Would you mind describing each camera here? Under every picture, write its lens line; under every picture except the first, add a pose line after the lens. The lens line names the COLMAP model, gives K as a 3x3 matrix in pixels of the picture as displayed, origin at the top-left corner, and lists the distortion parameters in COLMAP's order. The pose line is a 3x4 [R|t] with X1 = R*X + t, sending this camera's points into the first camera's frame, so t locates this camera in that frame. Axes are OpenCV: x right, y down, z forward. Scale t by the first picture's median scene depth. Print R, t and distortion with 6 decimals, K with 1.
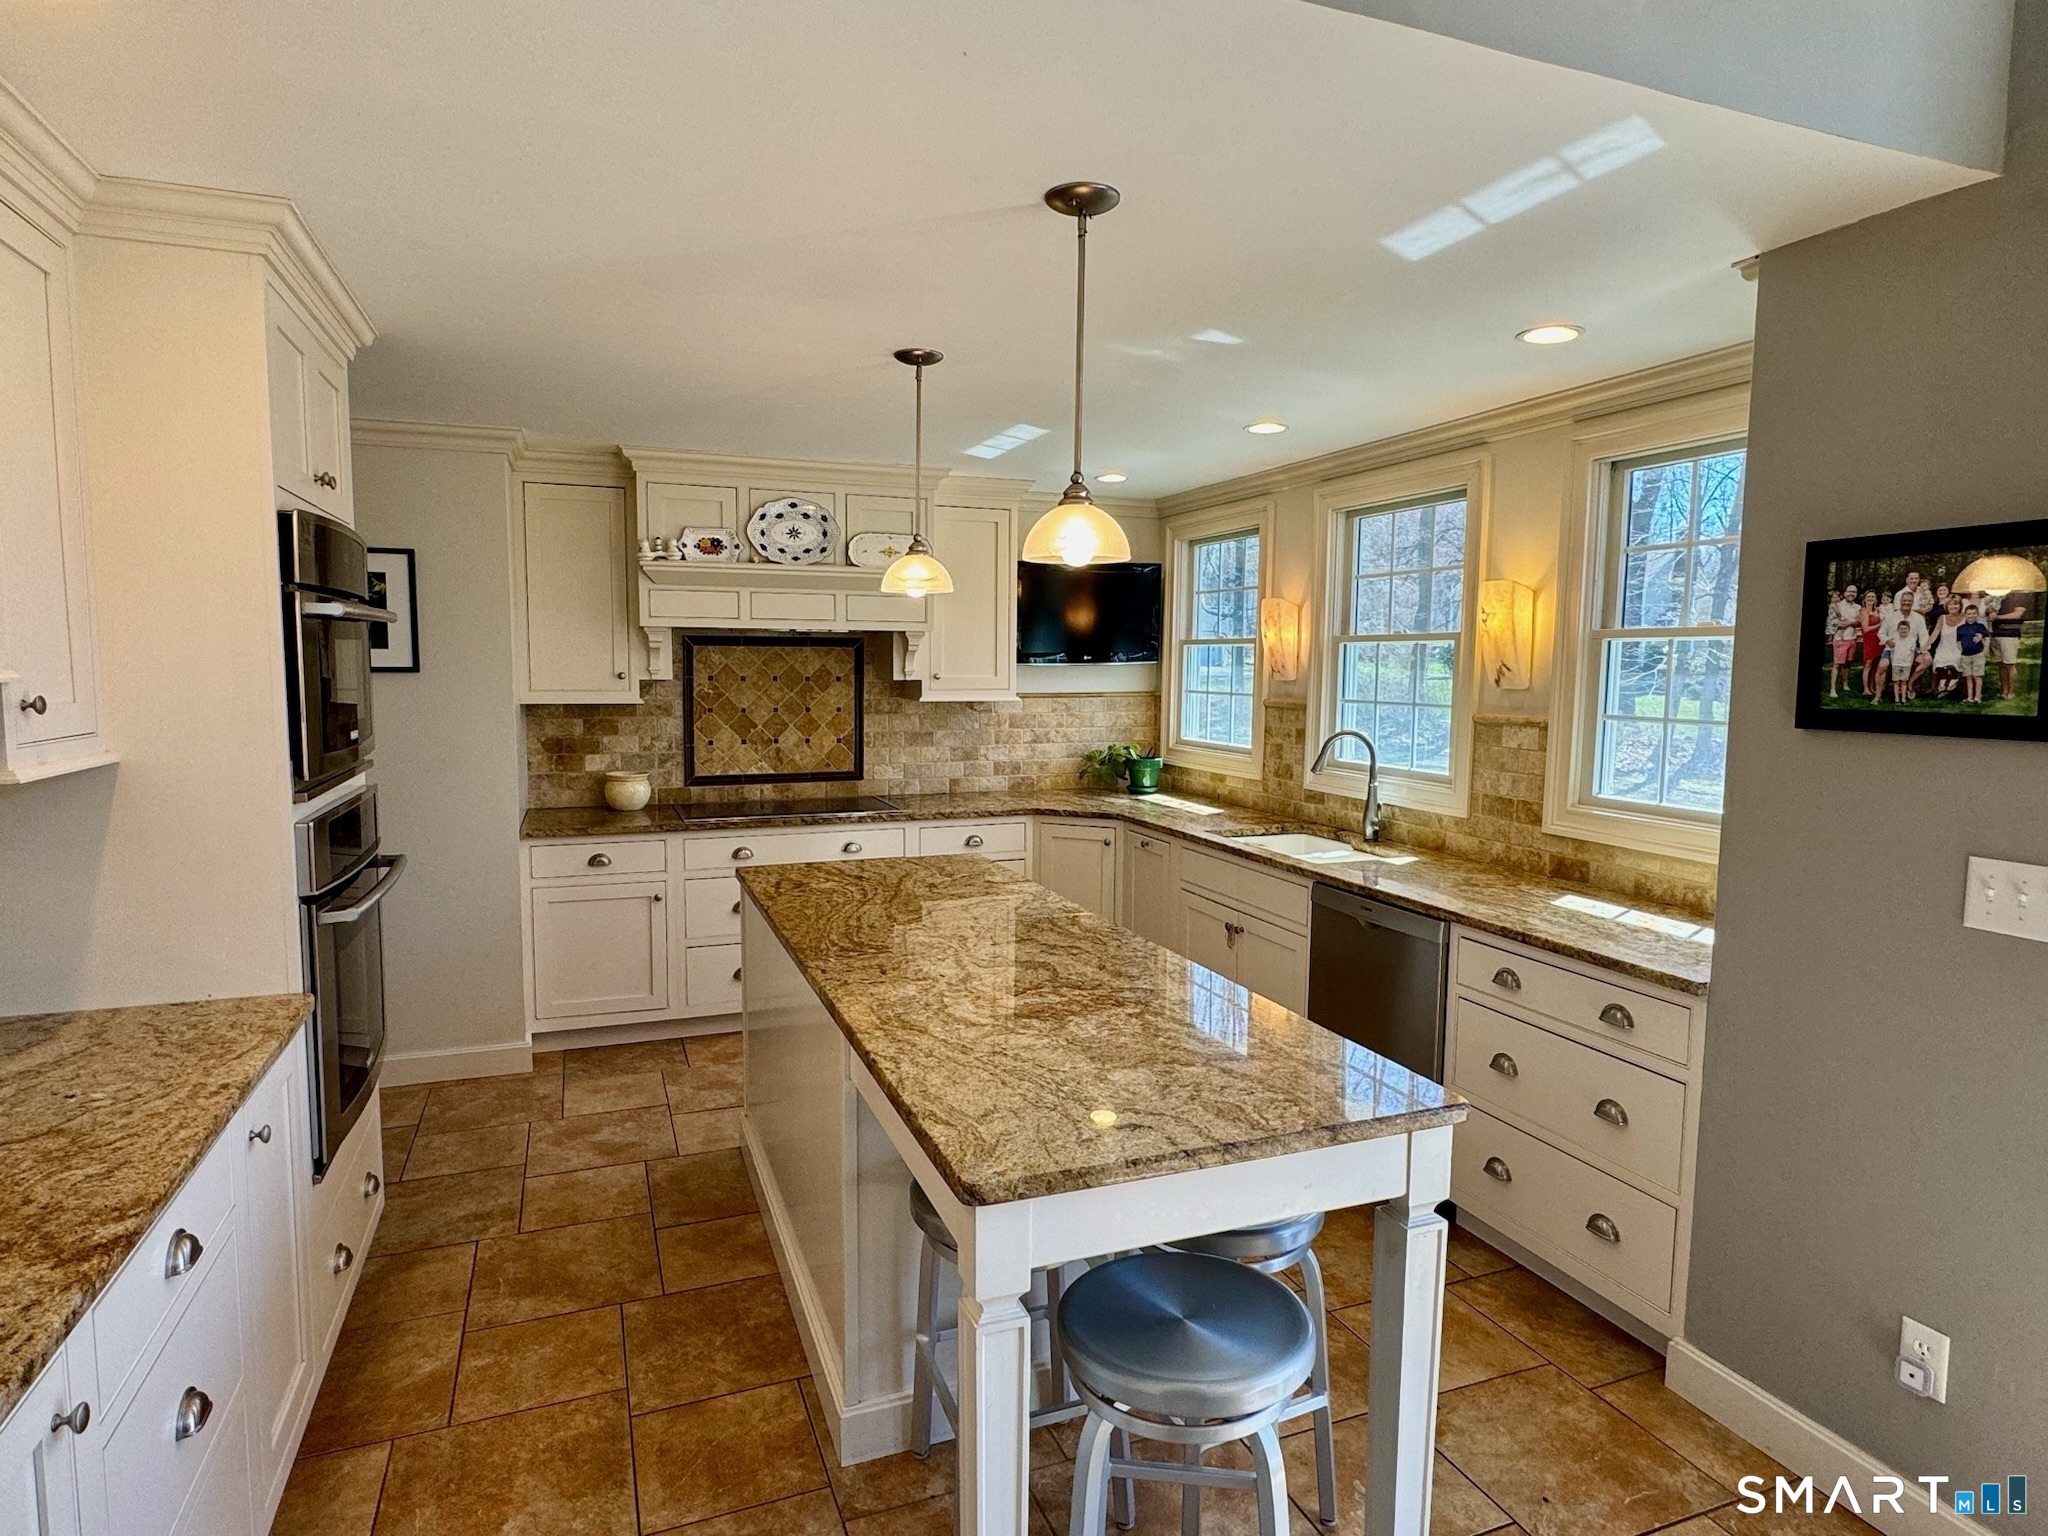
lens RADIAL K [[1144.3, 0, 1024.0], [0, 1144.3, 768.0], [0, 0, 1]] dist [-0.001361, -0.000024]
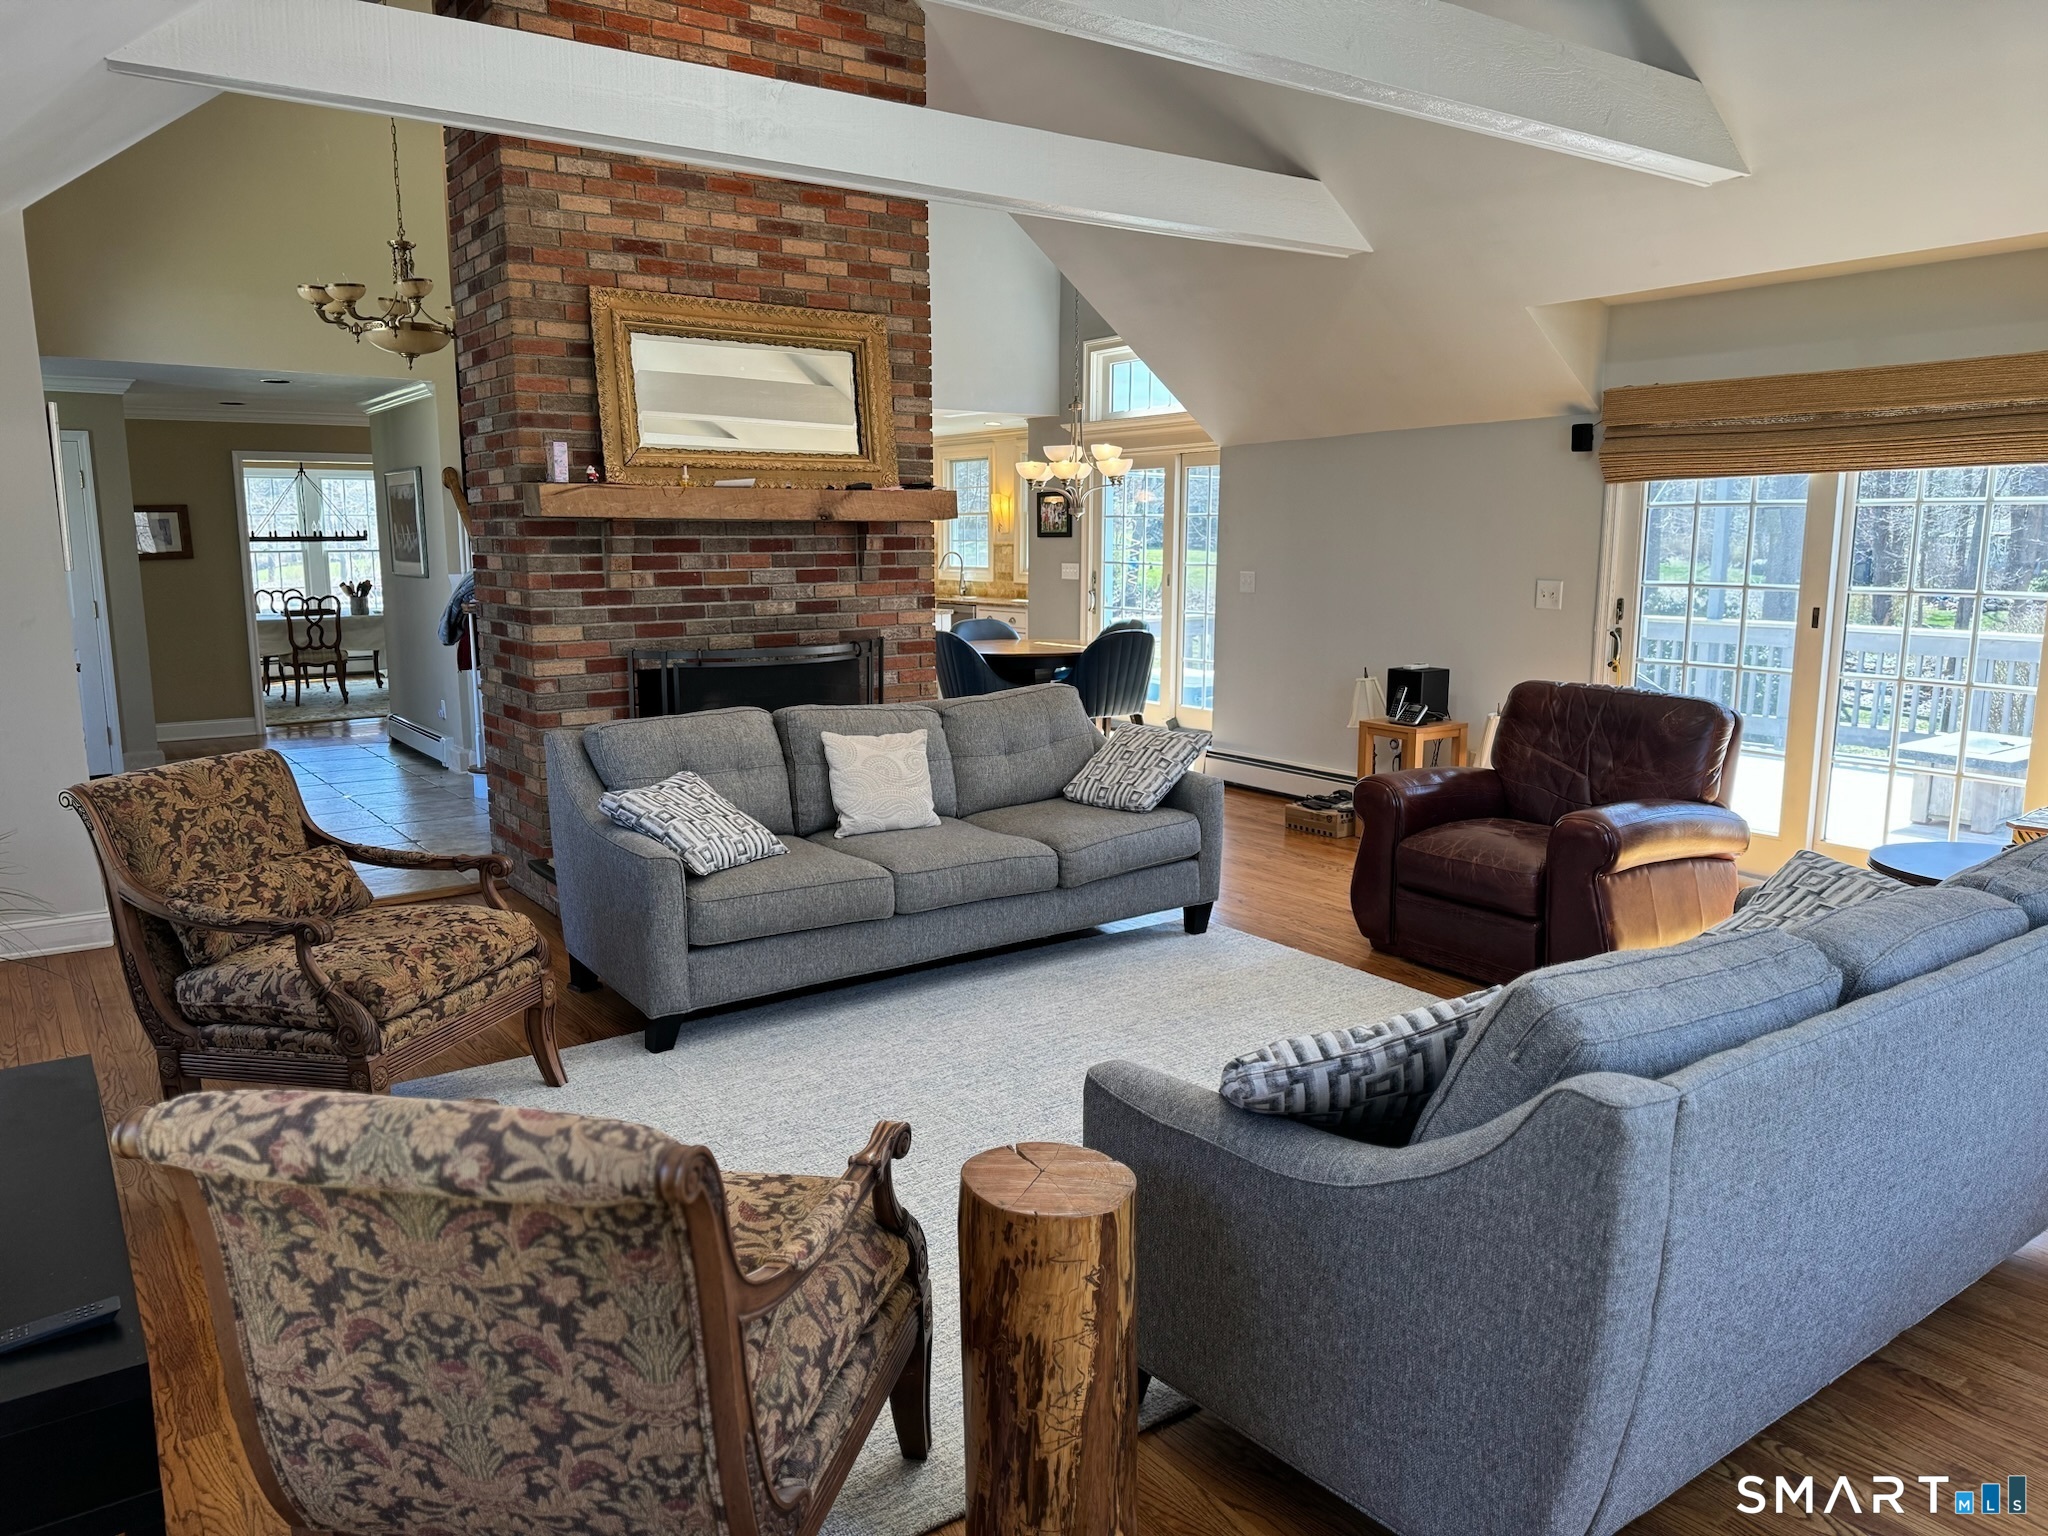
lens RADIAL K [[1422.9, 0, 1024.0], [0, 1422.9, 768.0], [0, 0, 1]] dist [0.211055, -0.434975]
pose [[0.967766, -0.056044, 0.245537, -0.412293], [0.038933, 0.996498, 0.073998, 0.242941], [-0.248824, -0.062053, 0.966559, -2.392402]]
